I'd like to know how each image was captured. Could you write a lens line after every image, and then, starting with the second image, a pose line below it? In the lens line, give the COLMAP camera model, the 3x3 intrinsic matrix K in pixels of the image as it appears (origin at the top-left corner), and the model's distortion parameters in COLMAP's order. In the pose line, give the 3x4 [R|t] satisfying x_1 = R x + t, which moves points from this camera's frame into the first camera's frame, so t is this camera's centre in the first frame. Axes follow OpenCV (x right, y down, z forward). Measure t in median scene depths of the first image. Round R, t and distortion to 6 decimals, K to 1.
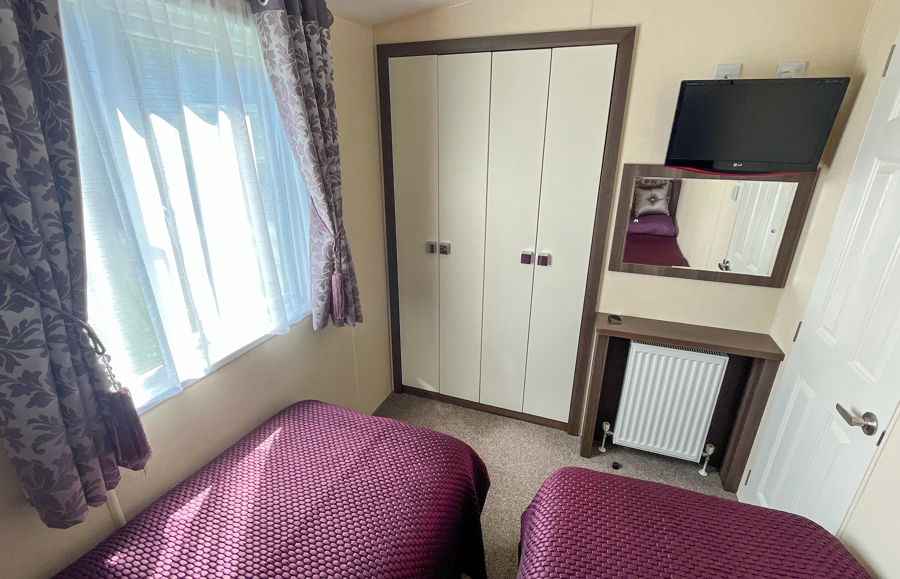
lens RADIAL K [[417.2, 0, 452.1], [0, 417.2, 292.3], [0, 0, 1]] dist [0.000796, 0.002426]
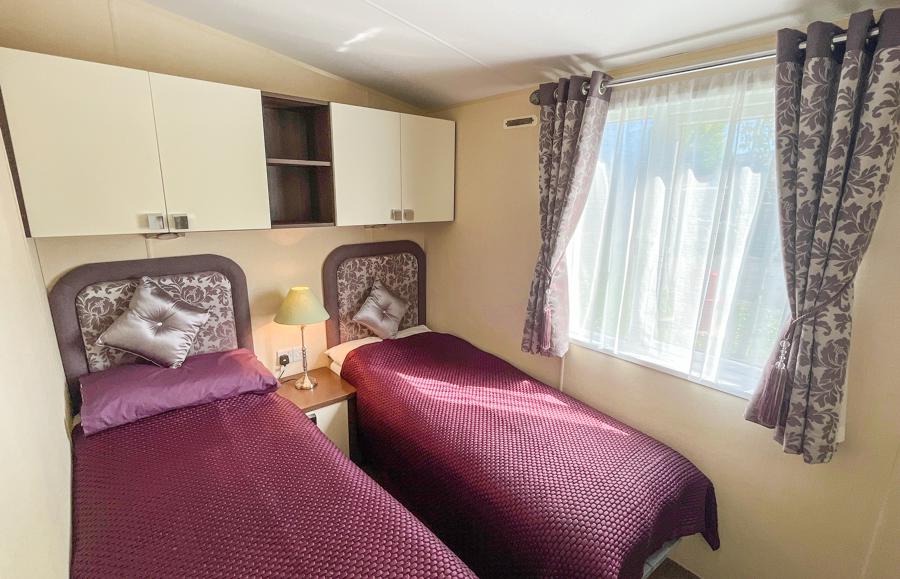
lens RADIAL K [[417.2, 0, 452.1], [0, 417.2, 288.8], [0, 0, 1]] dist [0.000796, 0.002426]
pose [[-0.473138, 0.189608, -0.860343, 0.867267], [-0.338182, 0.862660, 0.376099, -0.343097], [0.813495, 0.468899, -0.344035, 0.964415]]
